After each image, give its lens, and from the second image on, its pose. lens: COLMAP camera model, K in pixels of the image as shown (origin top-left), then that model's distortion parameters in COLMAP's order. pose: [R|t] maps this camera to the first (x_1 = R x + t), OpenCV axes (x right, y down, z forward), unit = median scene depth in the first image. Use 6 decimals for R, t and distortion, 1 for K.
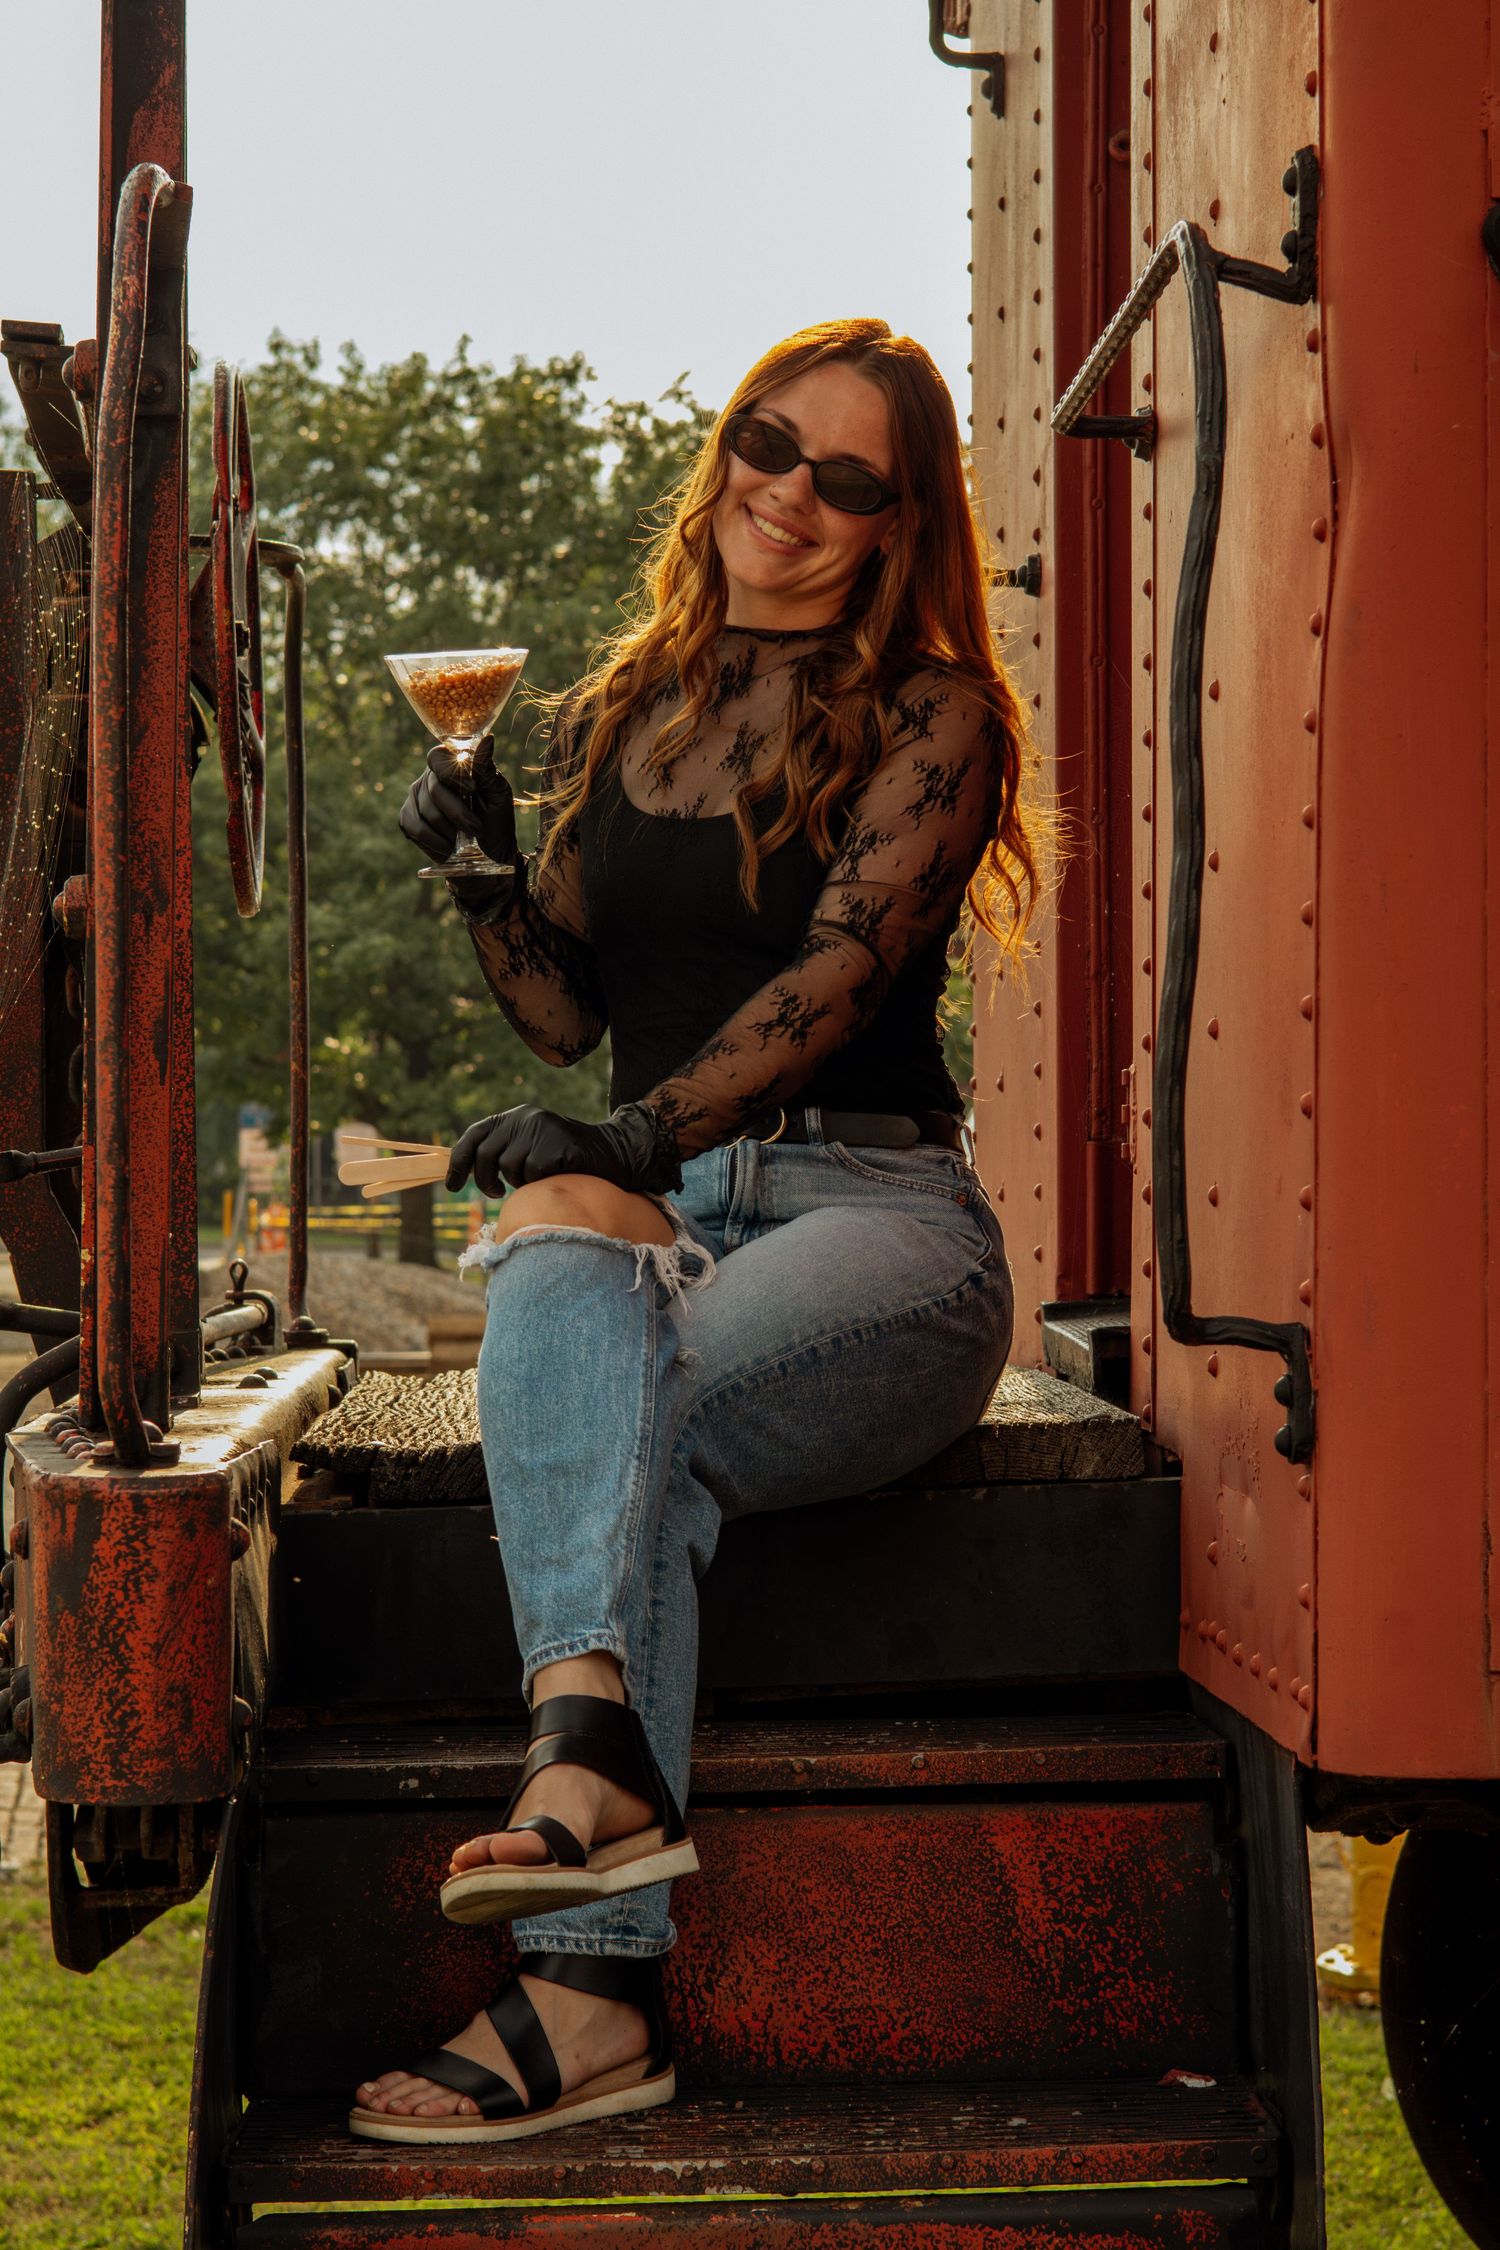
lens RADIAL K [[5069.3, 0, 750.0], [0, 5069.3, 1125.0], [0, 0, 1]] dist [0.062942, -0.064374]
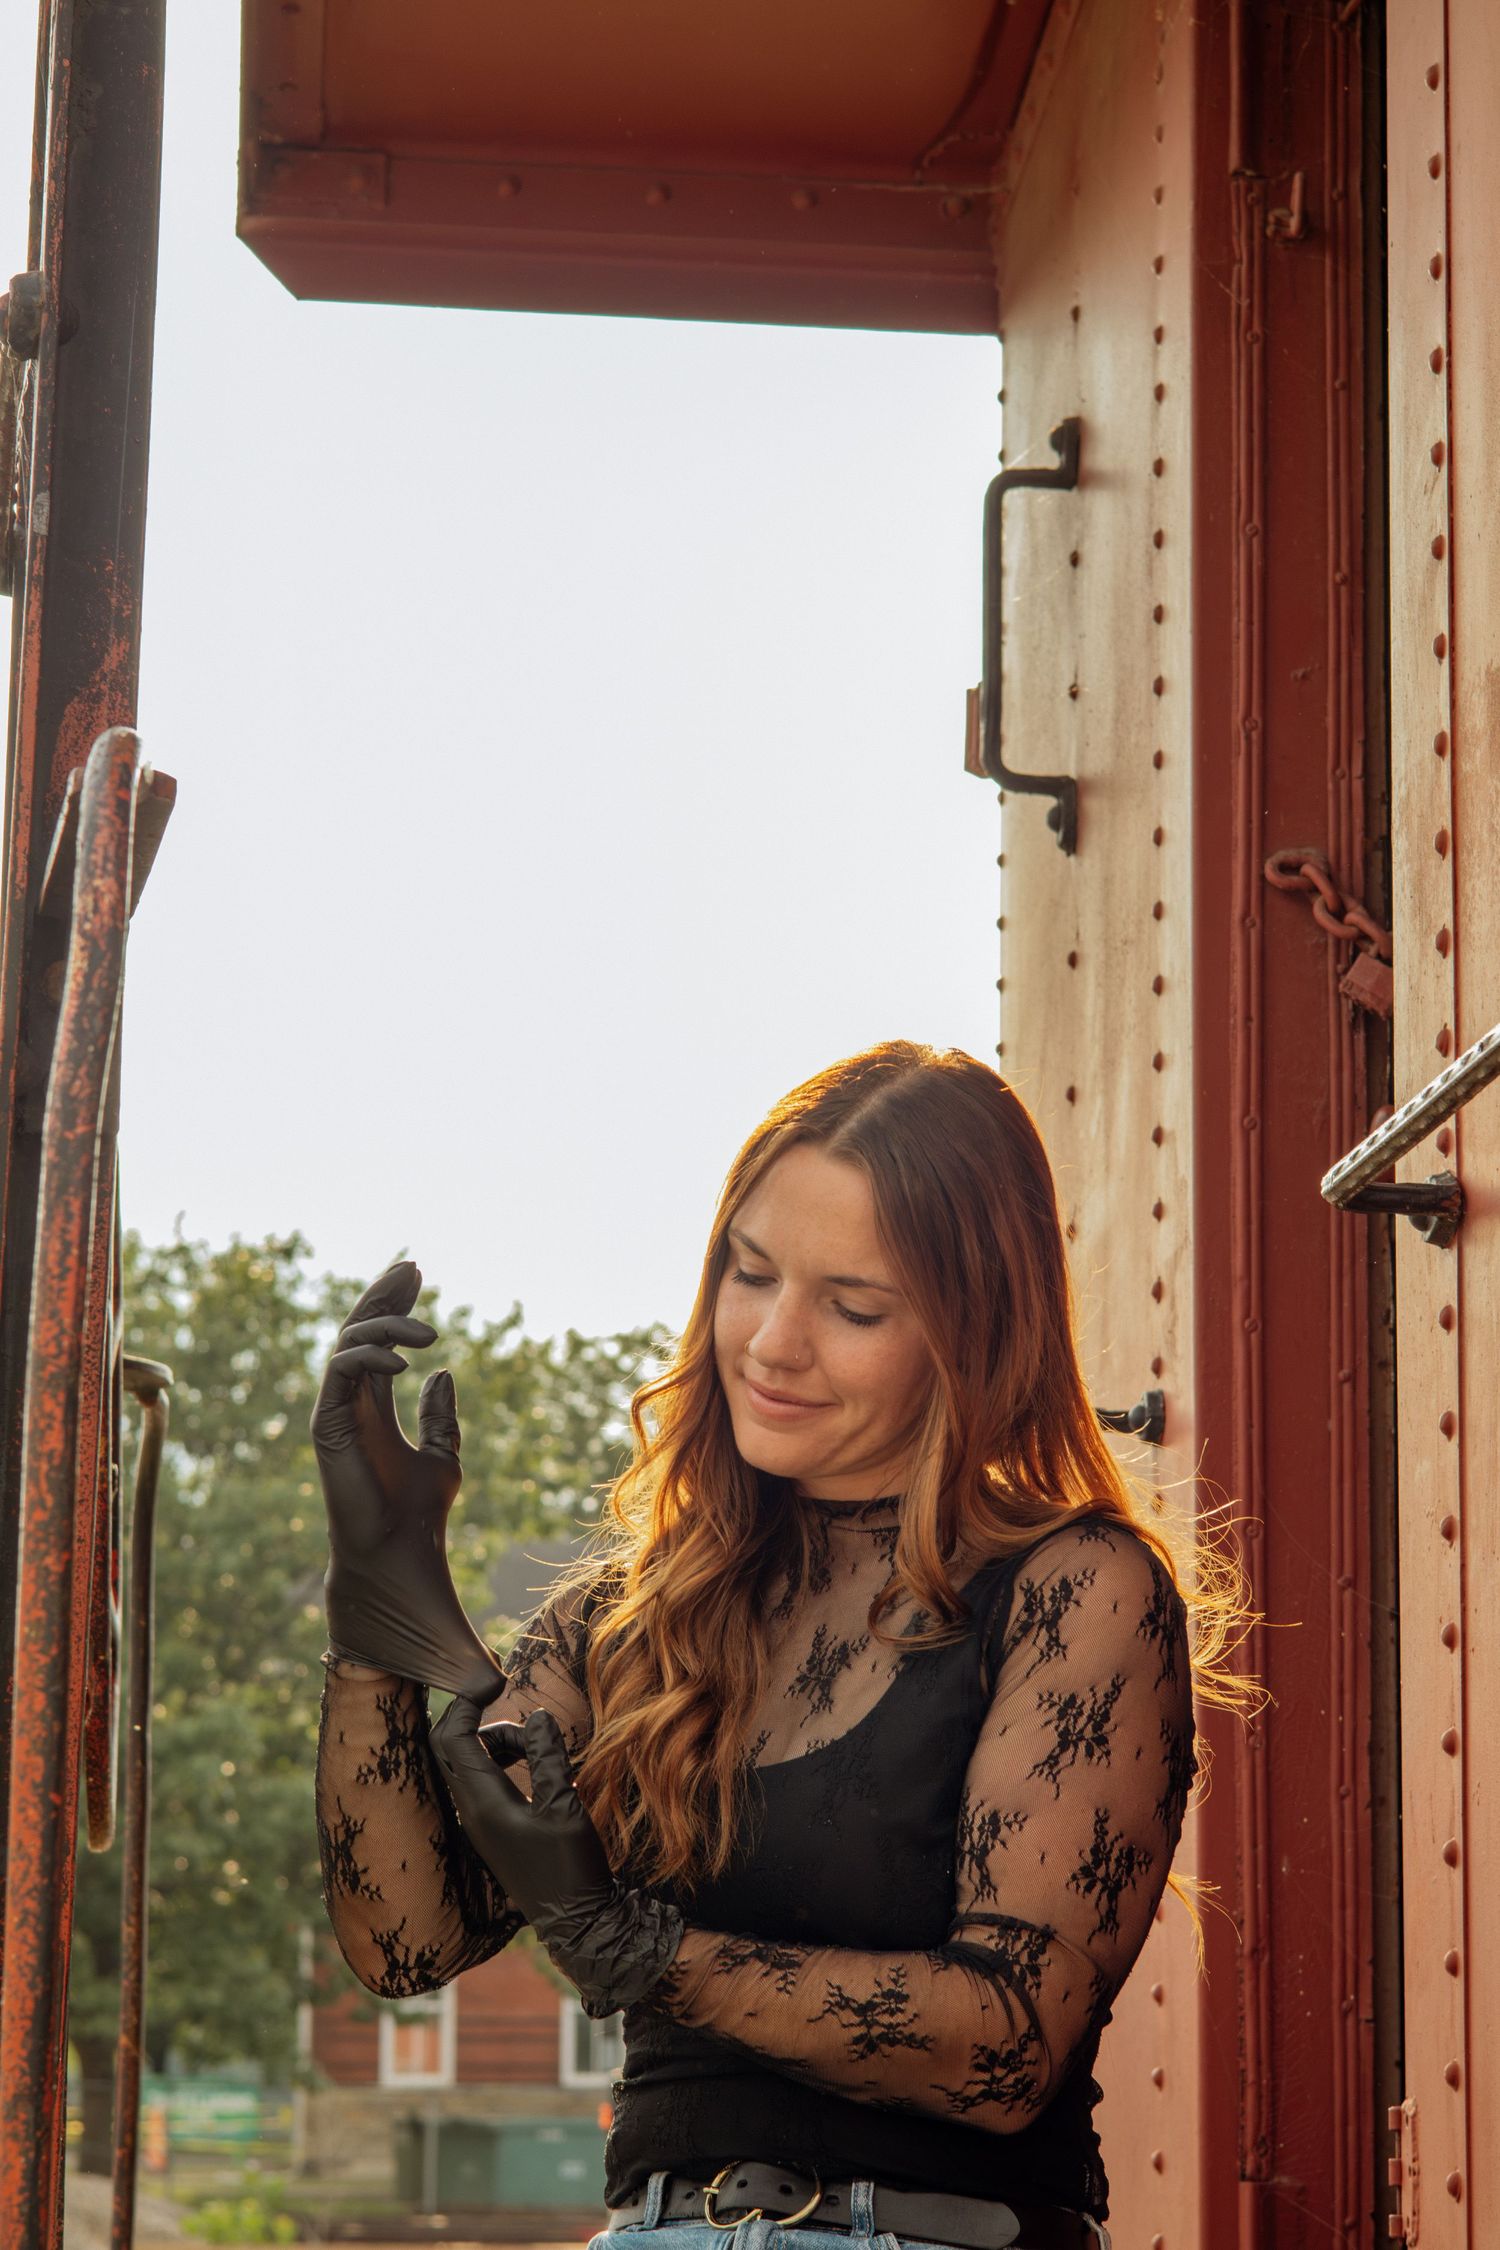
lens RADIAL K [[5069.3, 0, 750.0], [0, 5069.3, 1125.0], [0, 0, 1]] dist [0.062942, -0.064374]
pose [[0.997895, 0.026695, 0.059096, -0.052393], [-0.015996, 0.984508, -0.174609, -0.017892], [-0.062841, 0.173297, 0.982863, 0.251186]]
